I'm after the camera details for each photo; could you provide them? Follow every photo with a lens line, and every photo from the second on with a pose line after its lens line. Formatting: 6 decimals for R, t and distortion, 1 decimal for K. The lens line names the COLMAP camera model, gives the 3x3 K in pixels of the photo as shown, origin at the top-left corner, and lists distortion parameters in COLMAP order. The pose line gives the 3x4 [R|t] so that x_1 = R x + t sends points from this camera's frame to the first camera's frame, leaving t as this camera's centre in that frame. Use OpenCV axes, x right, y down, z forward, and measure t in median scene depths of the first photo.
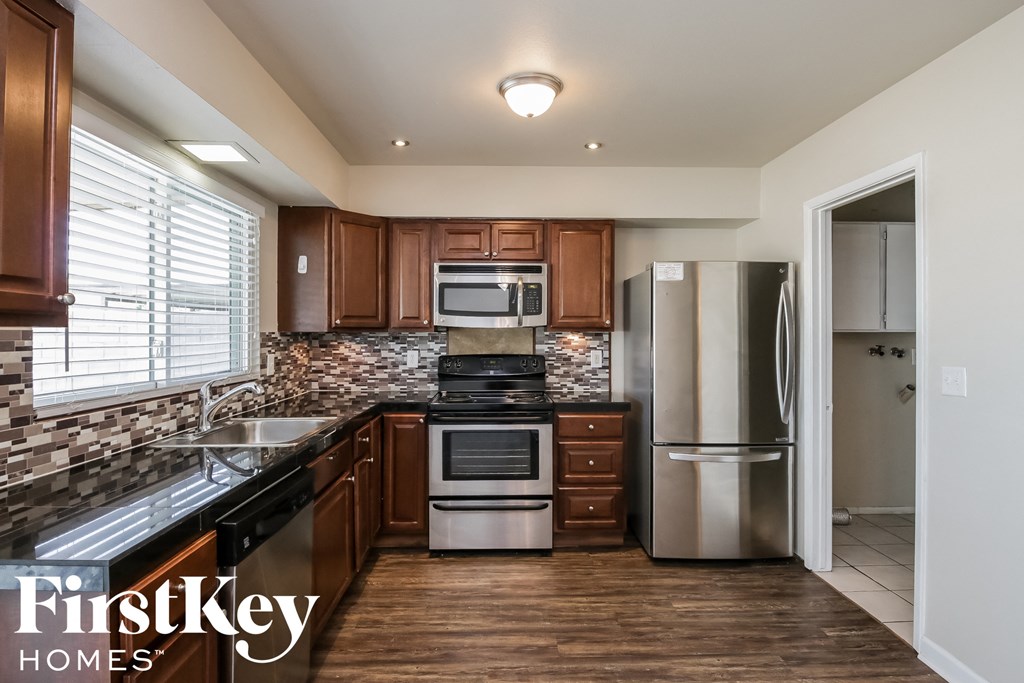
lens RADIAL K [[542.6, 0, 533.8], [0, 542.6, 336.3], [0, 0, 1]] dist [-0.000835, -0.020989]
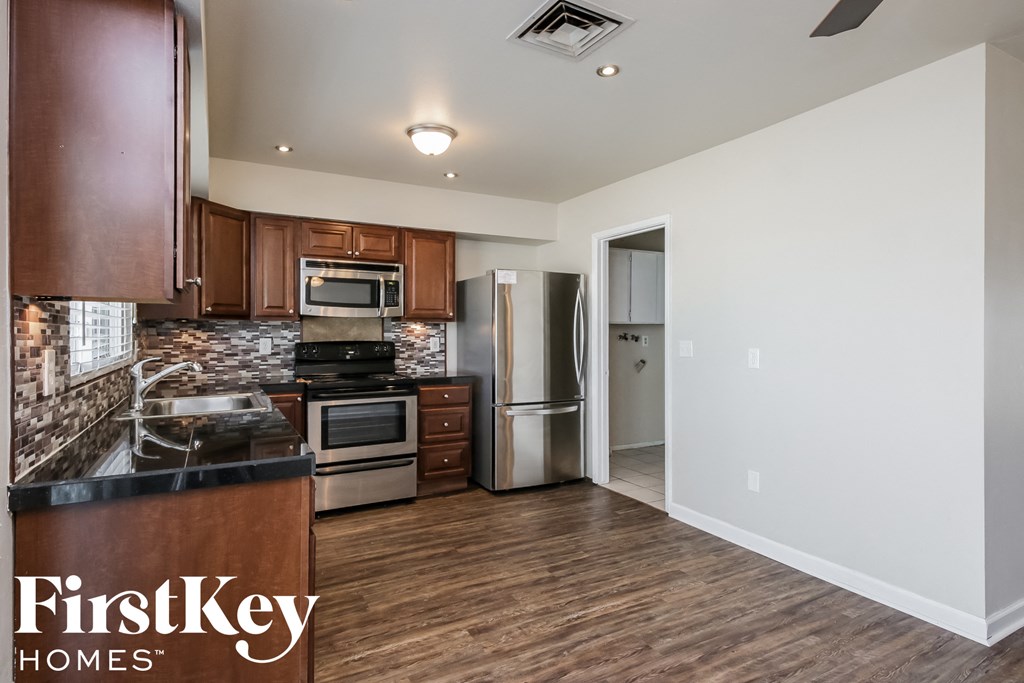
lens RADIAL K [[517.5, 0, 535.6], [0, 517.5, 333.6], [0, 0, 1]] dist [0.021454, -0.000445]
pose [[0.893946, -0.001122, 0.448174, -0.242999], [0.000424, 0.999999, 0.001656, 0.018362], [-0.448175, -0.001291, 0.893945, -0.170155]]
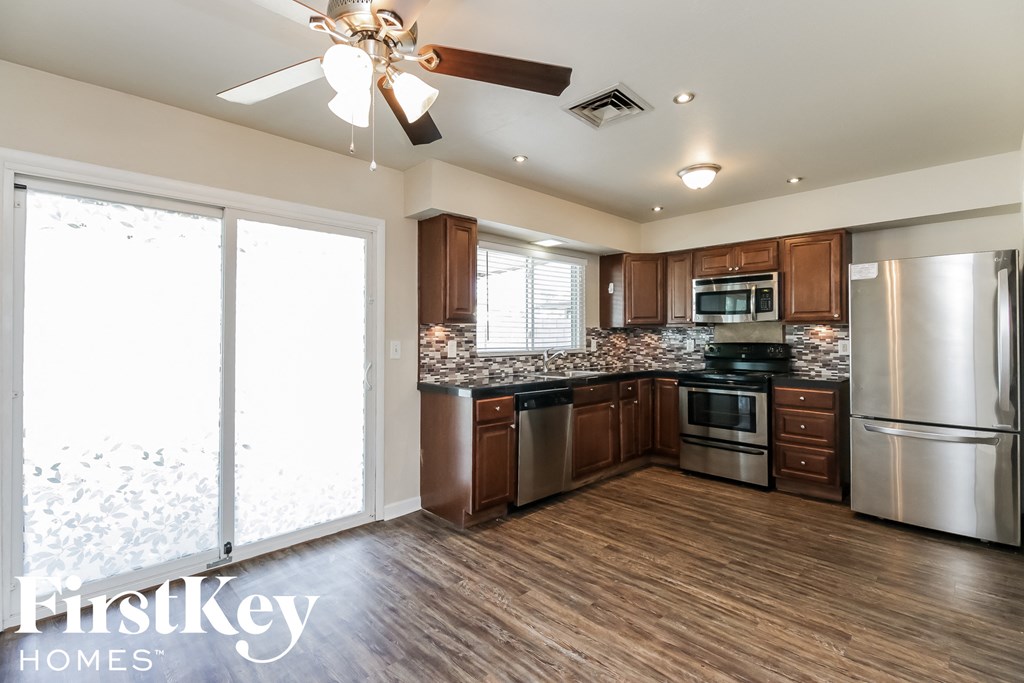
lens RADIAL K [[468.9, 0, 509.5], [0, 468.9, 330.1], [0, 0, 1]] dist [0.000452, -0.010912]
pose [[0.674622, -0.011180, -0.738079, 0.442458], [0.000558, 0.999893, -0.014636, 0.022005], [0.738164, 0.009462, 0.674555, -0.239911]]
